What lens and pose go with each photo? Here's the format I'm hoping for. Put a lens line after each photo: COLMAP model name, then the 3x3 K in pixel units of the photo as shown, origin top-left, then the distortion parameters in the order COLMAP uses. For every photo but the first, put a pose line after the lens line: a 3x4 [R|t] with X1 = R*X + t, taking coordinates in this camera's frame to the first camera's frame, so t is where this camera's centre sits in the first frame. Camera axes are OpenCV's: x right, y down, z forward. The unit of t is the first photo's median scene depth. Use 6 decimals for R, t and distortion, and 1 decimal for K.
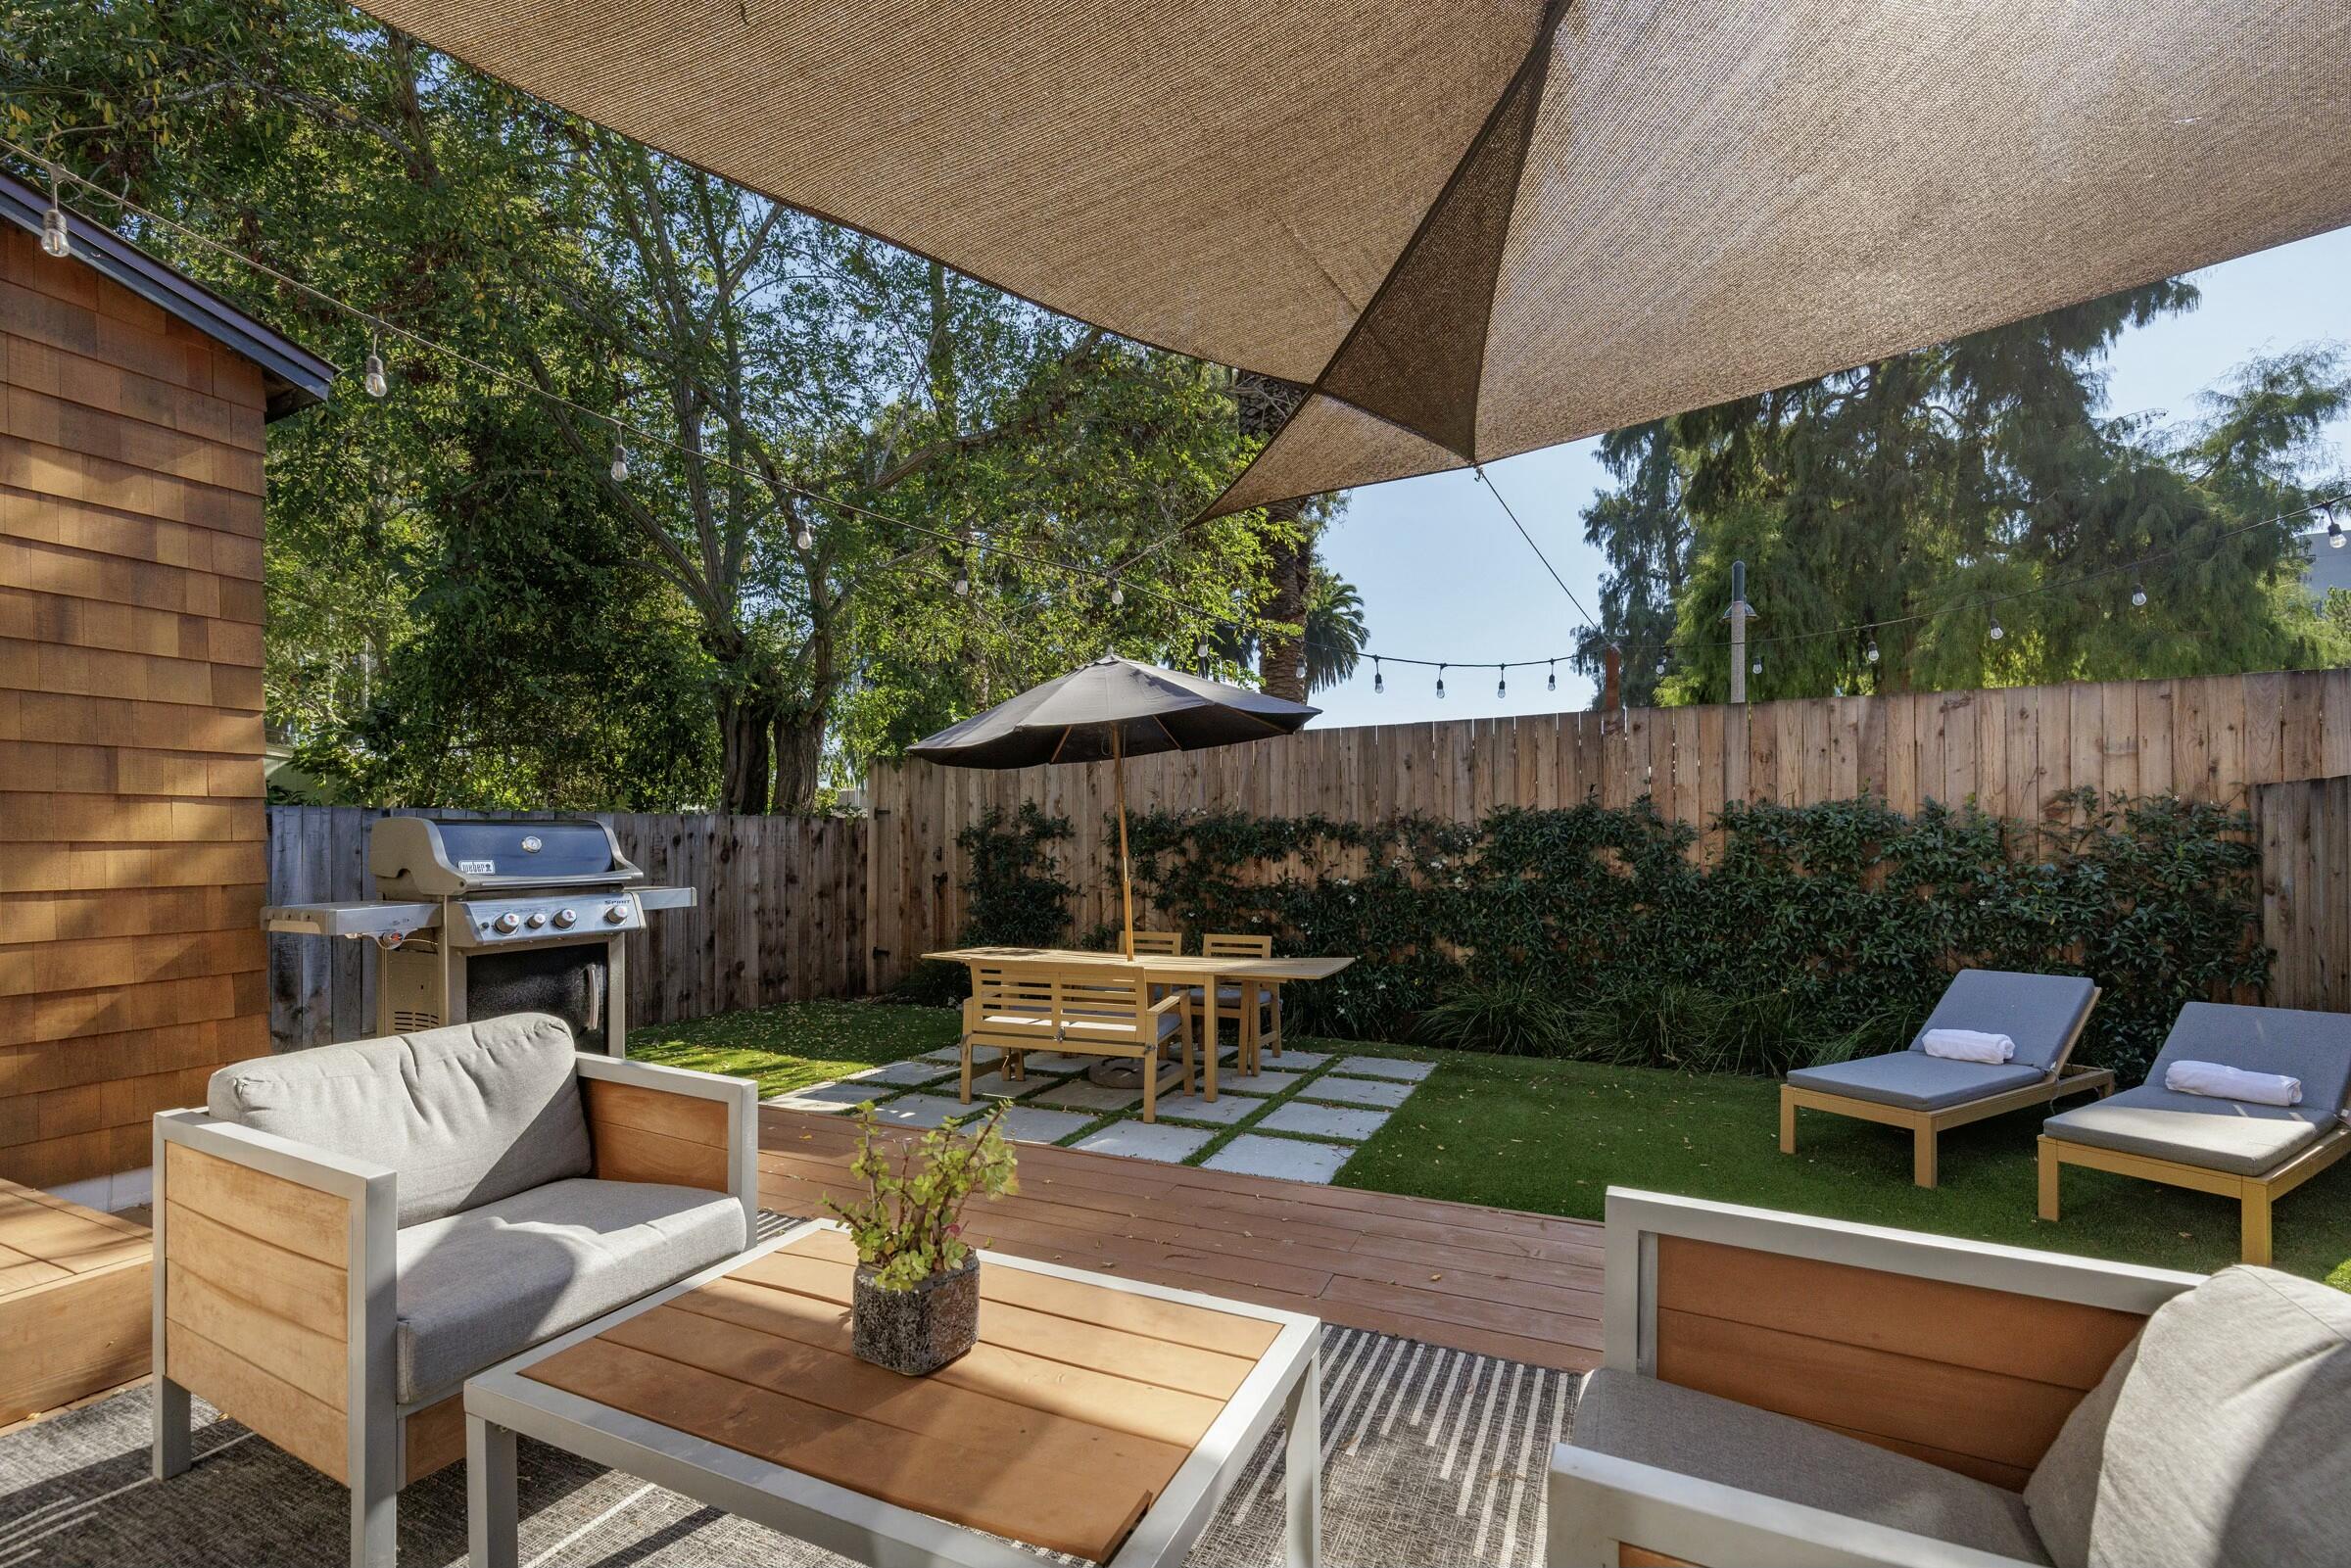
lens RADIAL K [[1037.8, 0, 1169.5], [0, 1037.8, 838.3], [0, 0, 1]] dist [-0.000883, -0.000103]
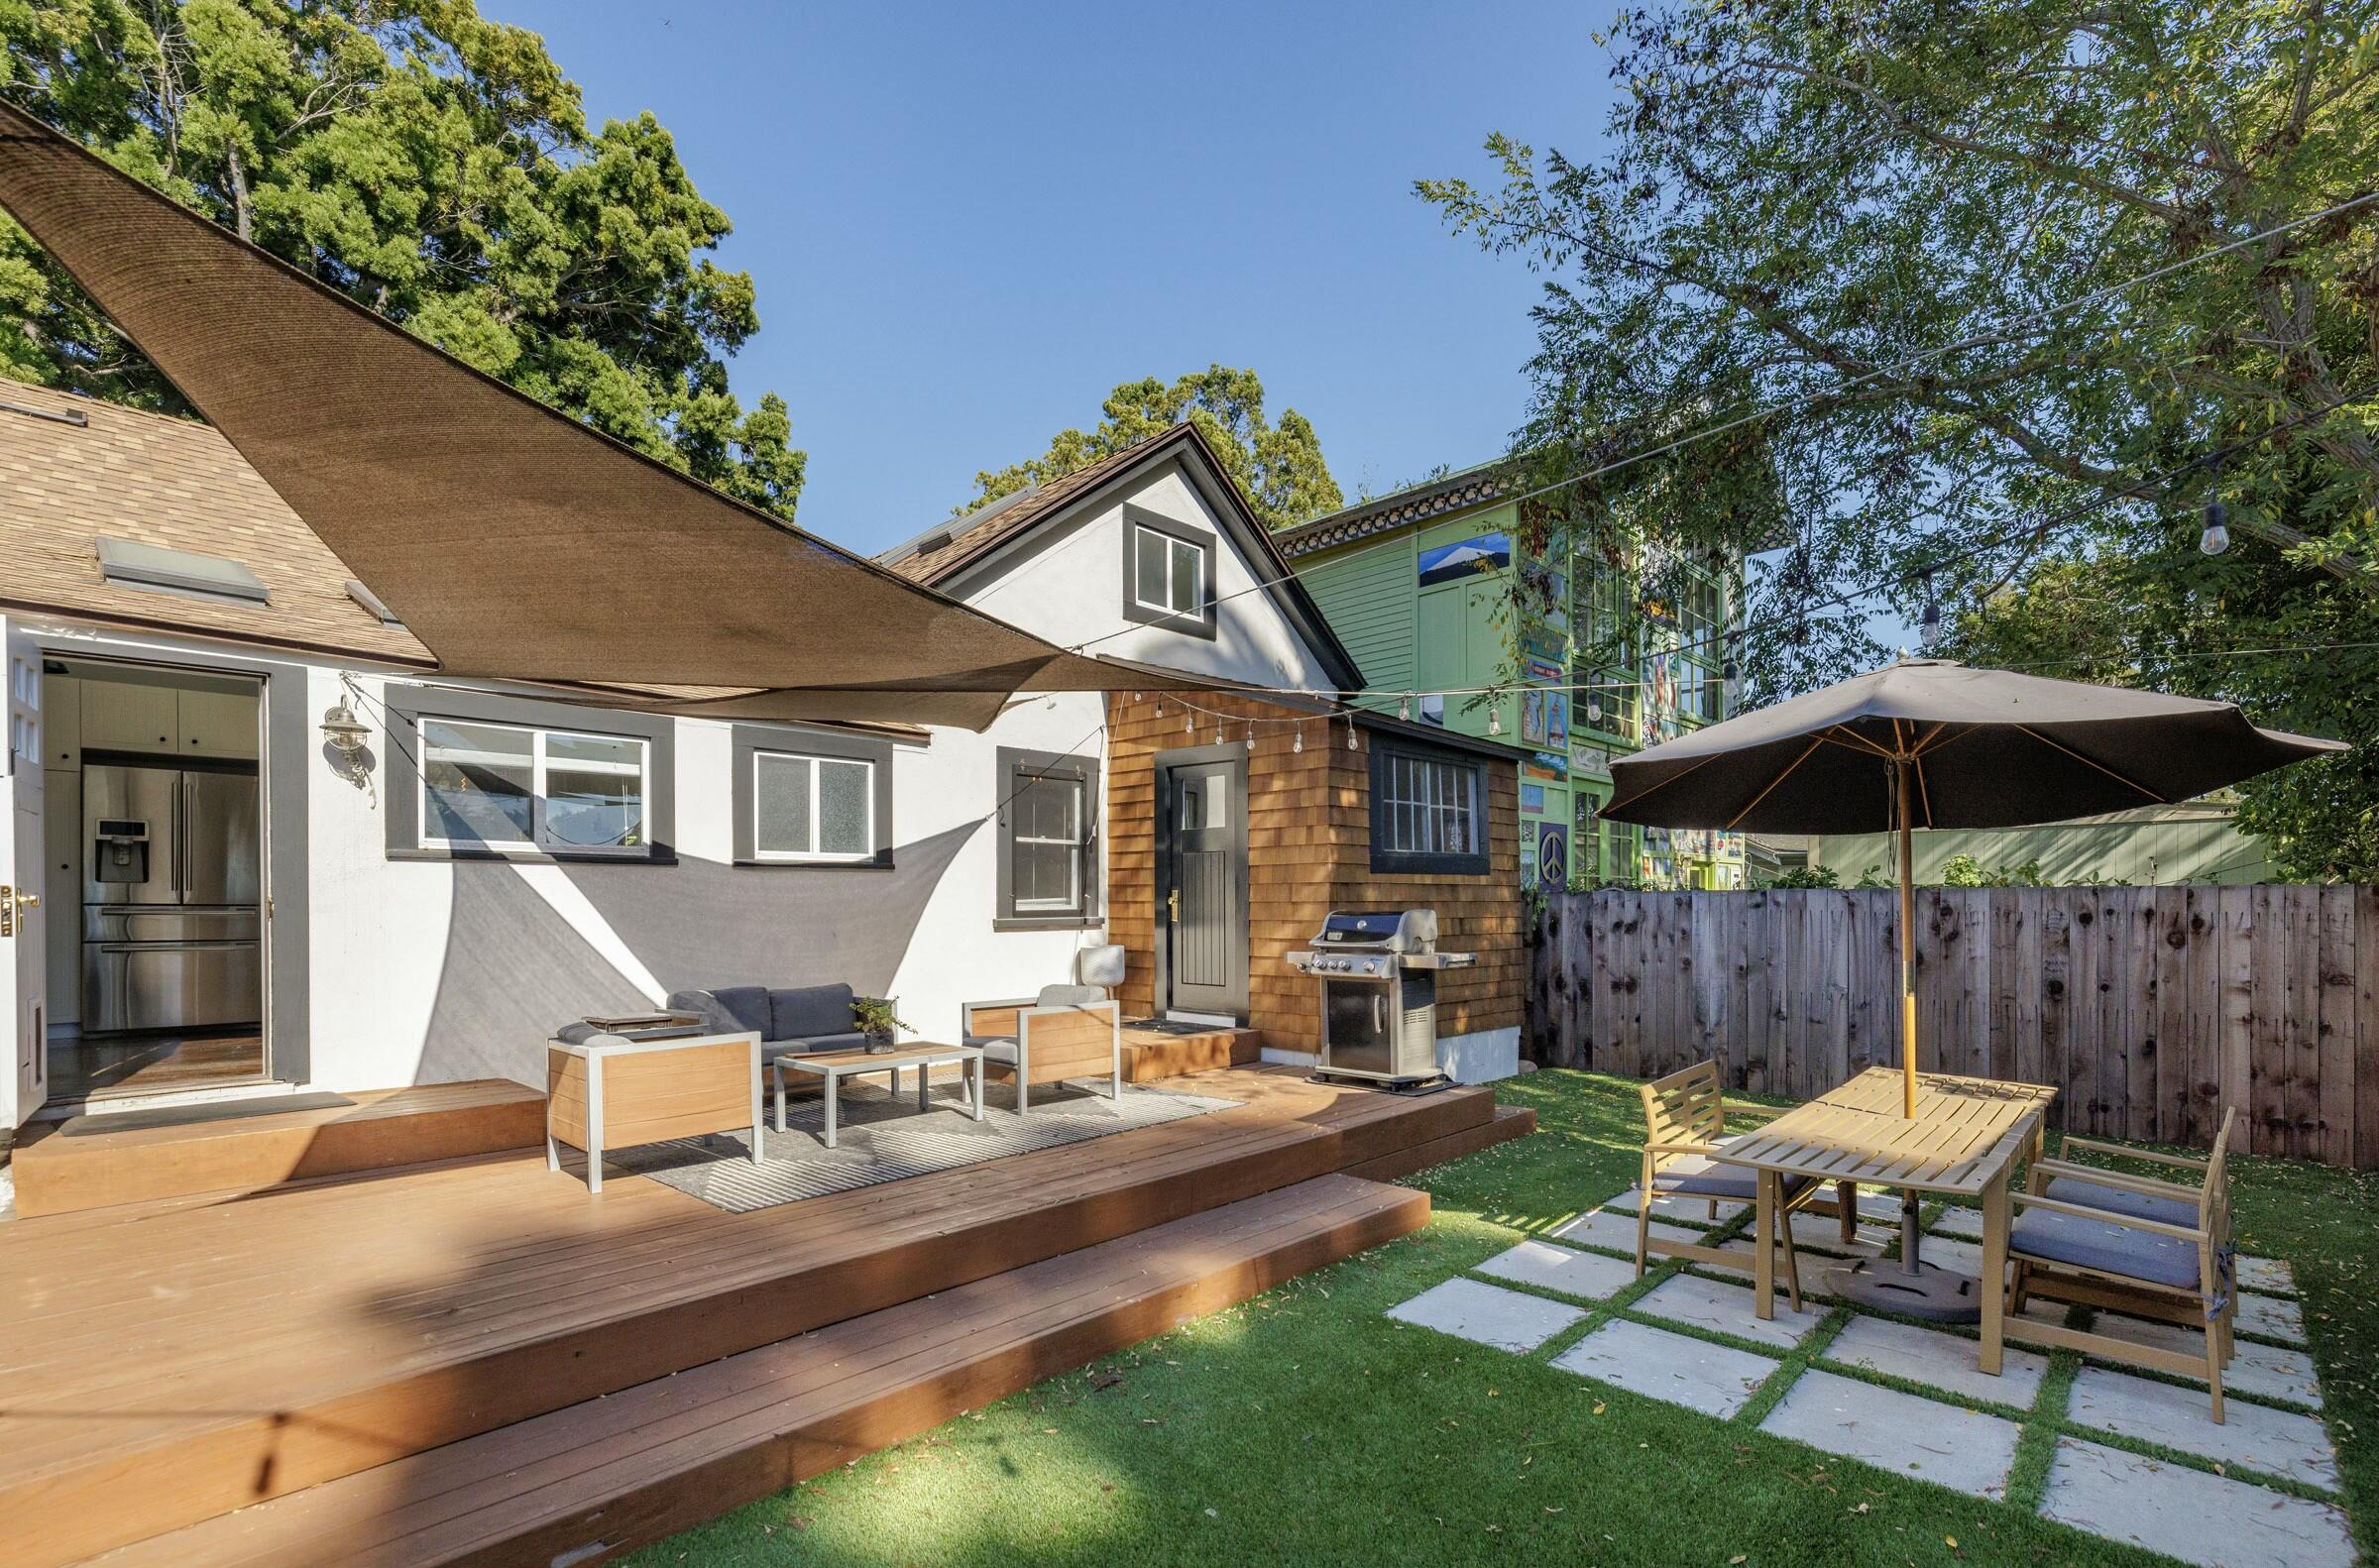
lens RADIAL K [[1072.6, 0, 1196.3], [0, 1072.6, 905.7], [0, 0, 1]] dist [0.000243, 0.000227]
pose [[-0.320154, 0.010987, -0.947302, 0.638250], [0.008061, 0.999928, 0.008873, -0.023806], [0.947331, -0.004795, -0.320220, 0.664571]]
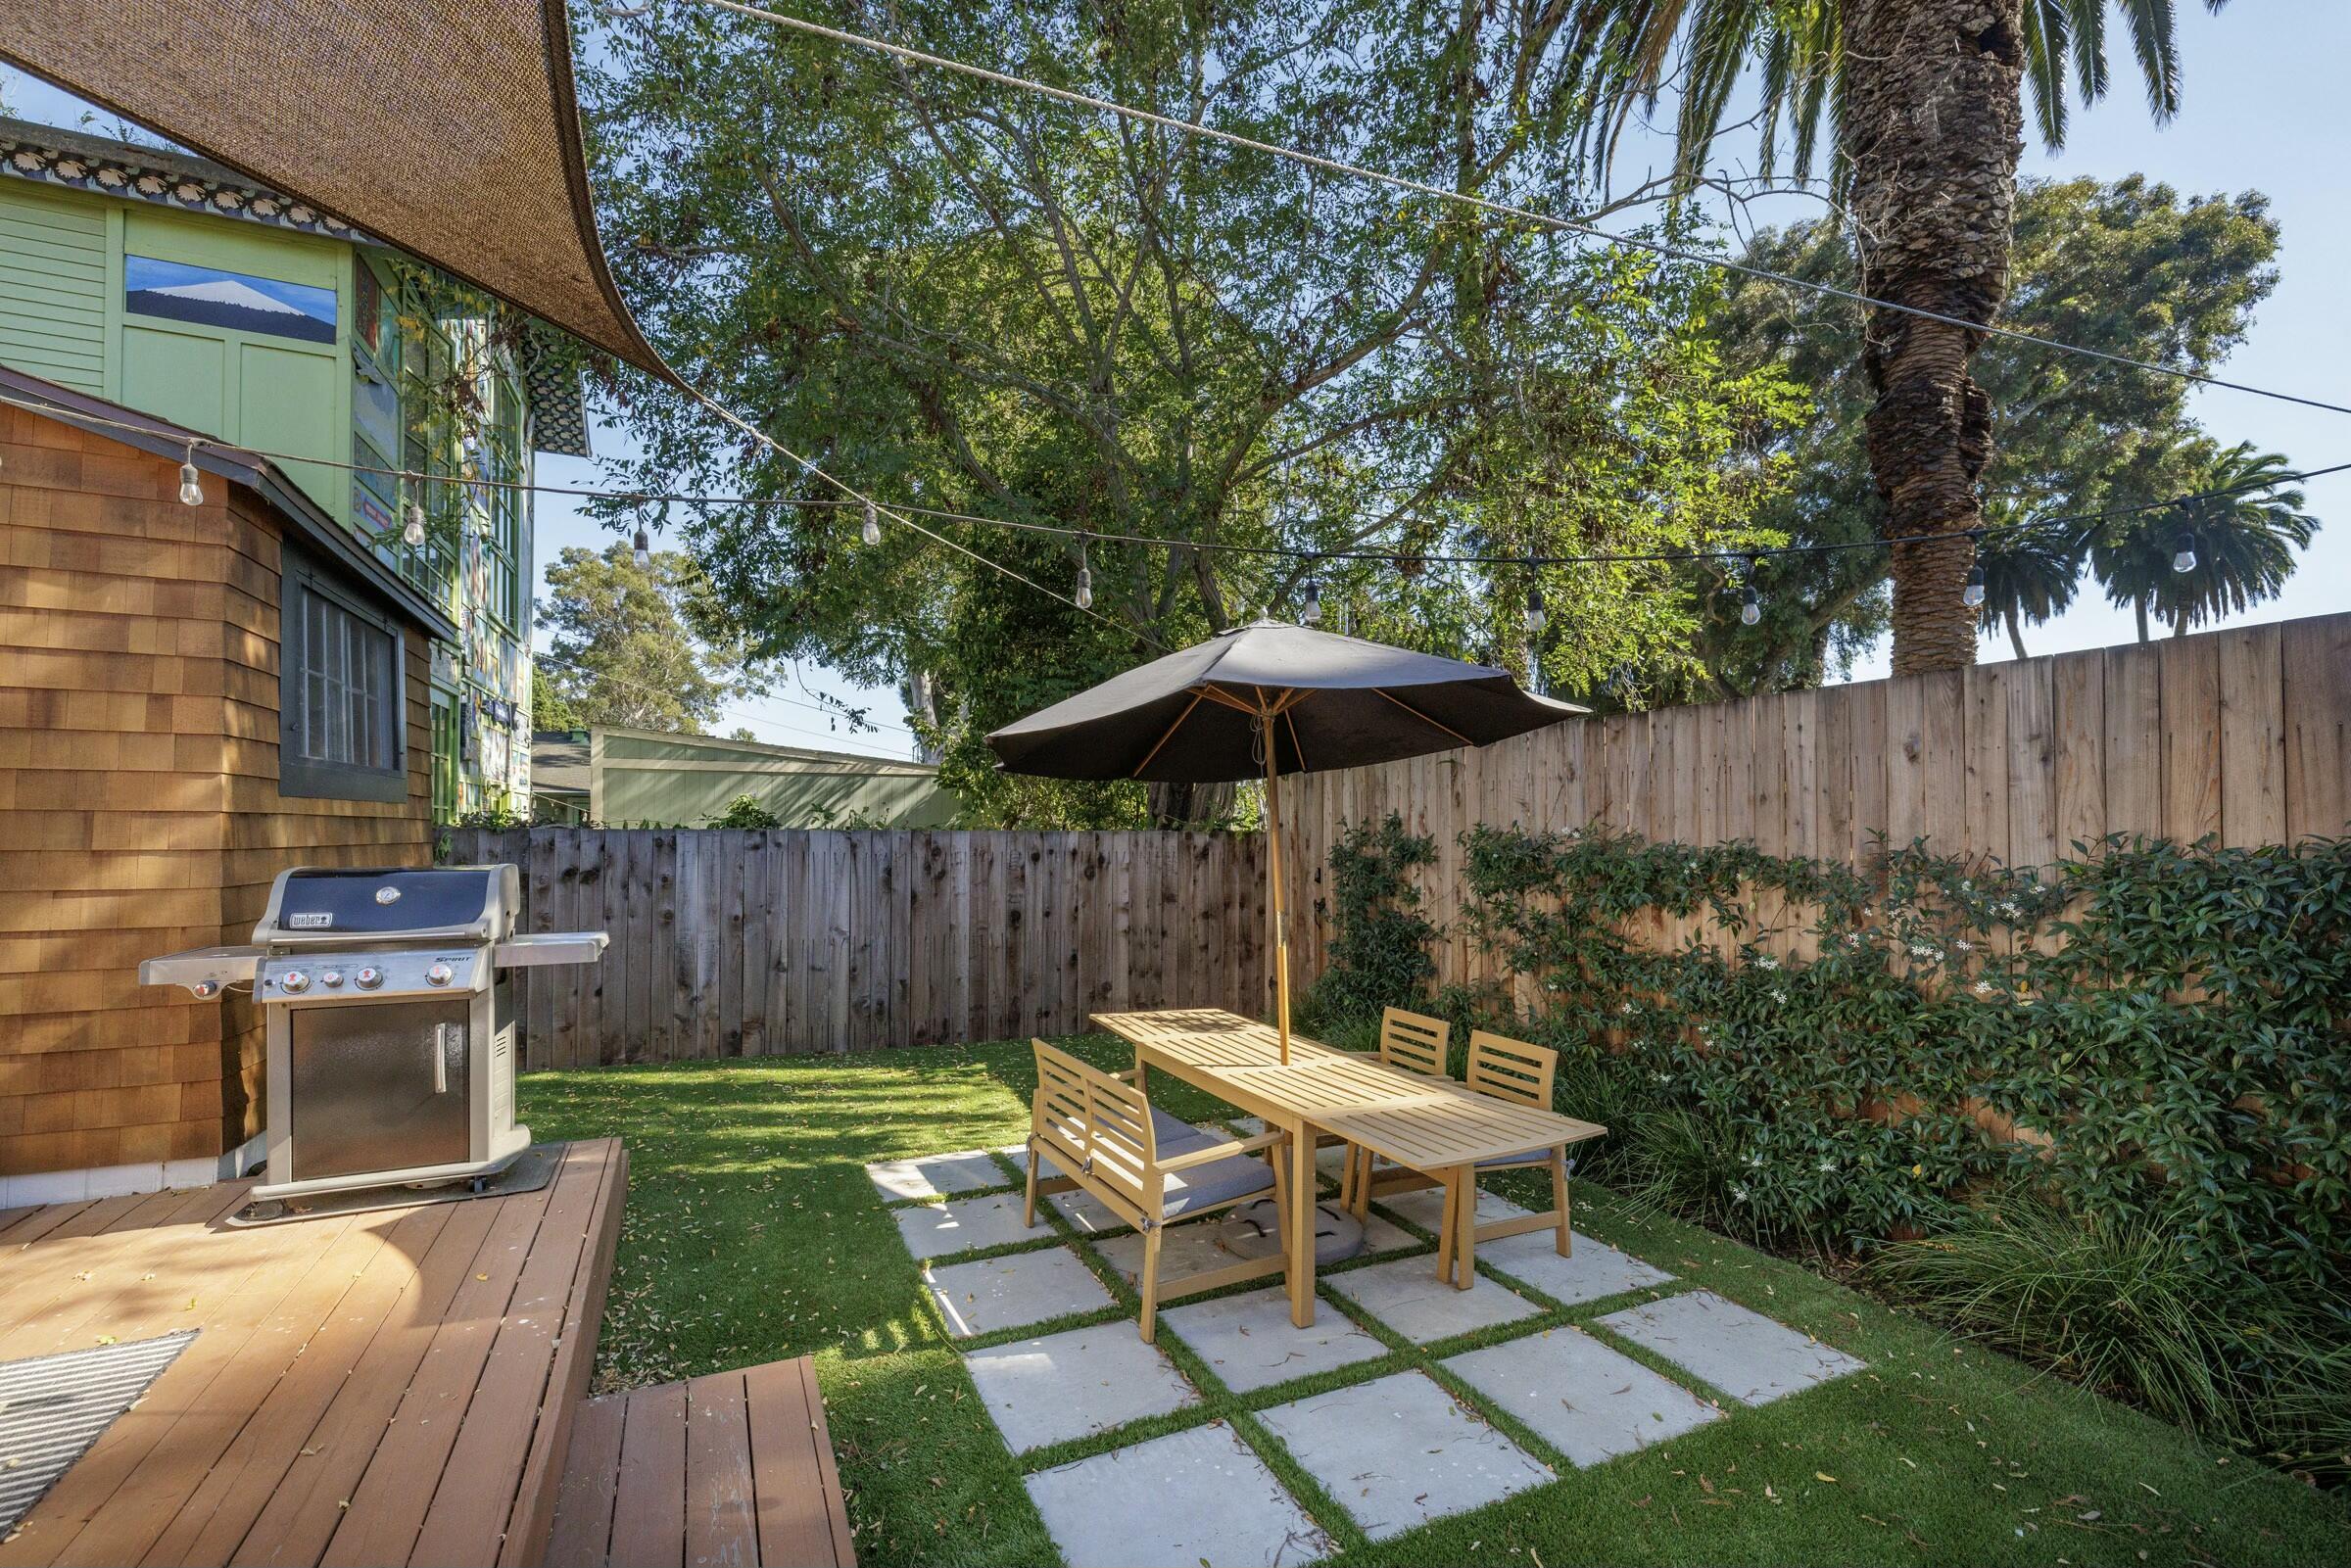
lens RADIAL K [[1012.2, 0, 1168.2], [0, 1012.2, 820.1], [0, 0, 1]] dist [-0.004265, -0.000460]
pose [[0.765046, 0.001472, -0.643974, 0.279430], [-0.006215, 0.999968, -0.005097, -0.032563], [0.643946, 0.007902, 0.765030, 0.372798]]
